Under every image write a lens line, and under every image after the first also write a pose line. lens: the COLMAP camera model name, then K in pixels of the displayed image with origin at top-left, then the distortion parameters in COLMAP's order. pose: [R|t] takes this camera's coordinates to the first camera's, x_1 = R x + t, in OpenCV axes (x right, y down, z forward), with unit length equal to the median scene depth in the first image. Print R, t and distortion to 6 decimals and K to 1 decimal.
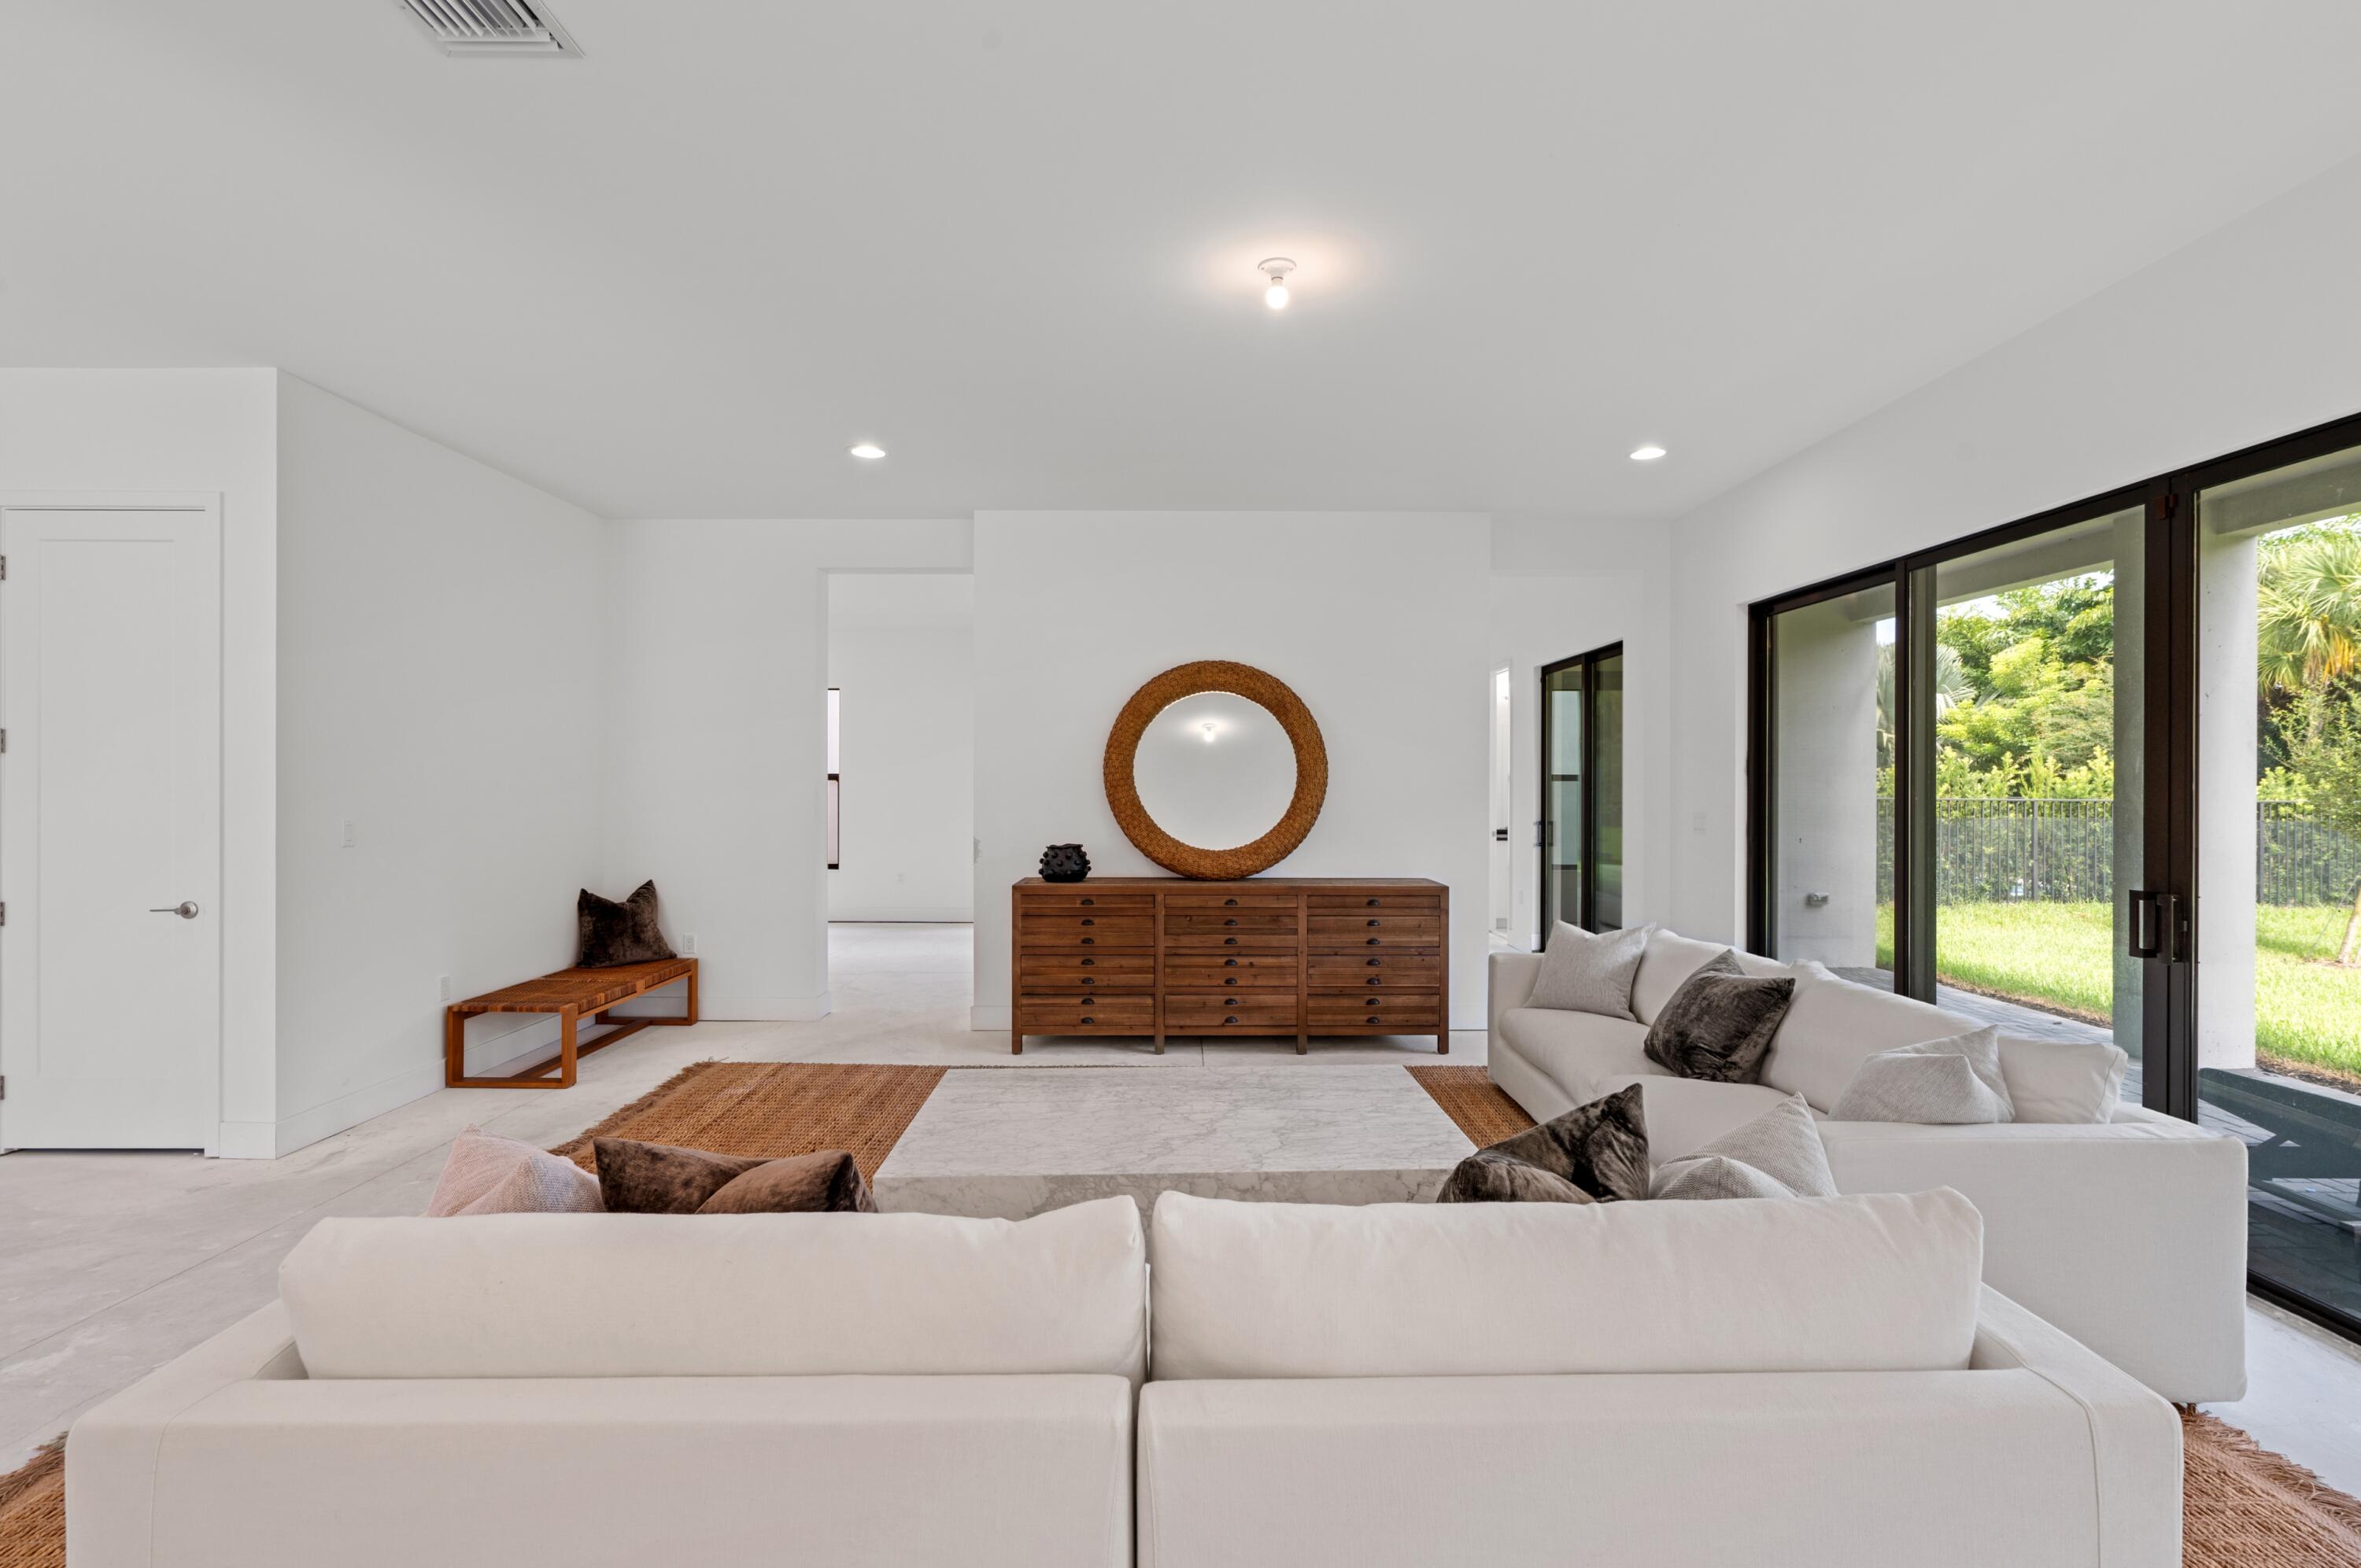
lens RADIAL K [[1068.7, 0, 1181.4], [0, 1068.7, 787.5], [0, 0, 1]] dist [-0.004173, 0.001771]
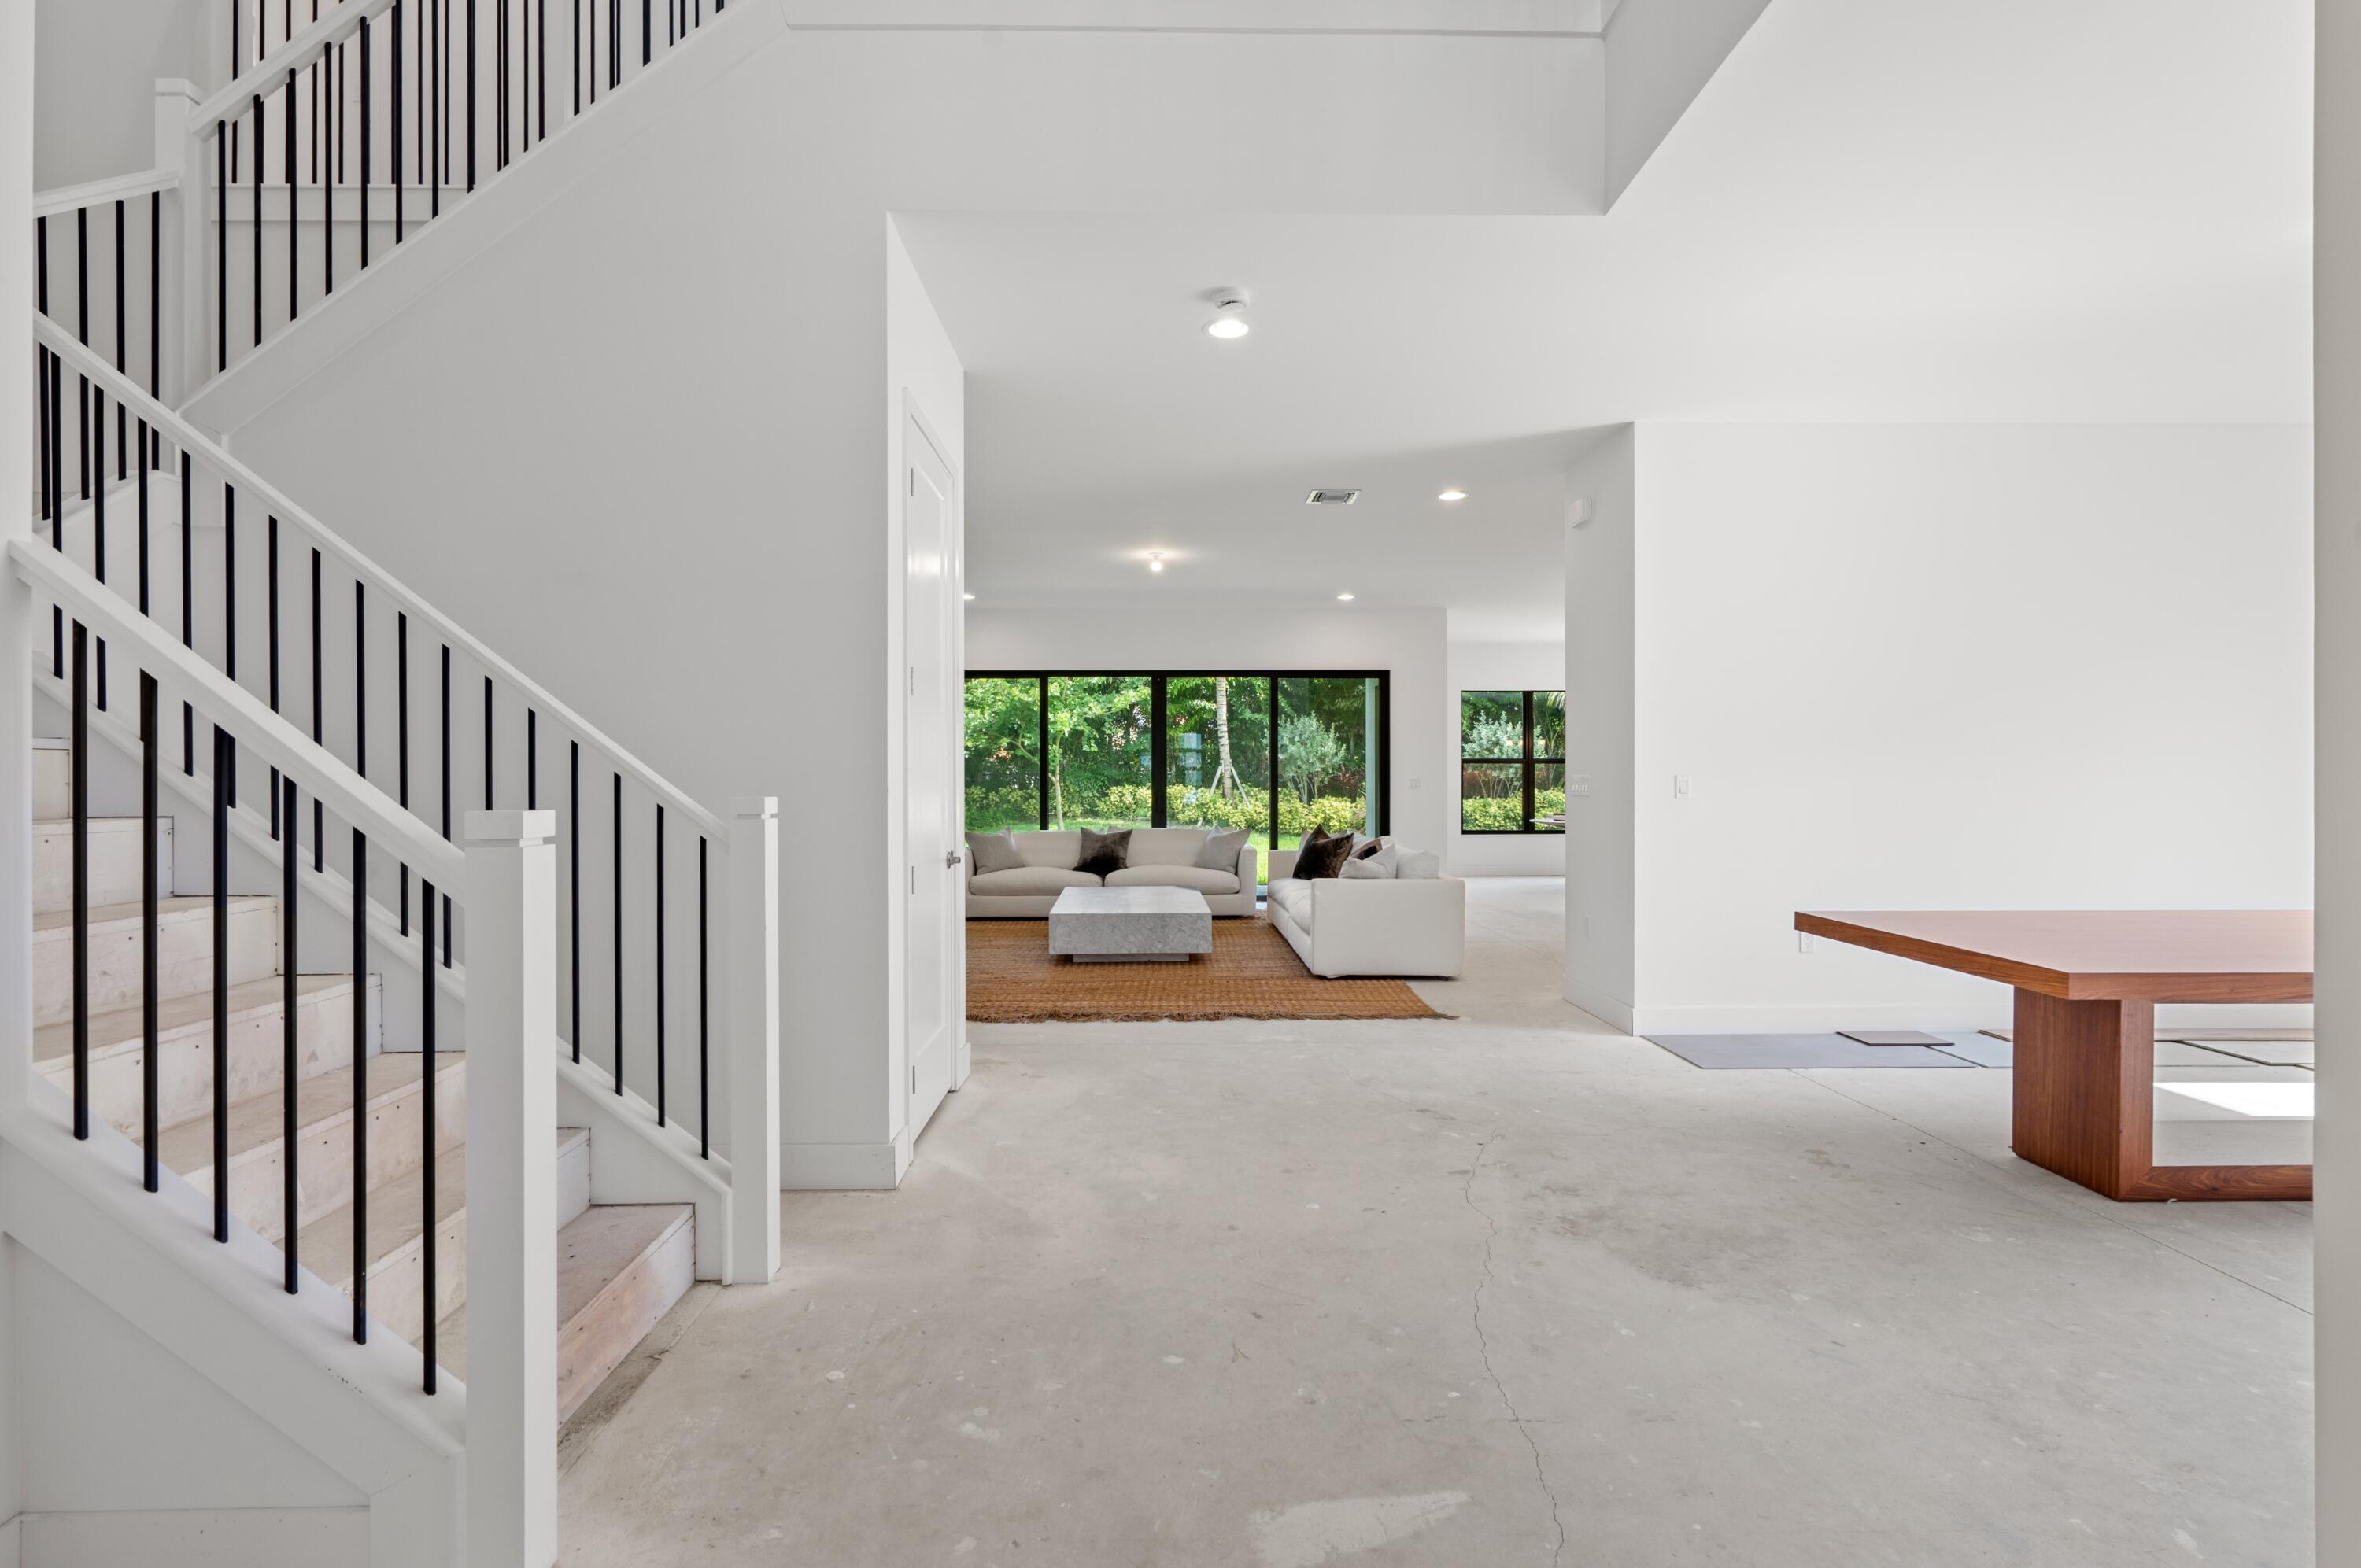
lens RADIAL K [[1068.7, 0, 1180.8], [0, 1068.7, 782.3], [0, 0, 1]] dist [-0.004173, 0.001771]
pose [[-0.016164, -0.003493, 0.999863, -1.431467], [0.005471, 0.999979, 0.003582, 0.027028], [-0.999854, 0.005528, -0.016145, 0.572939]]
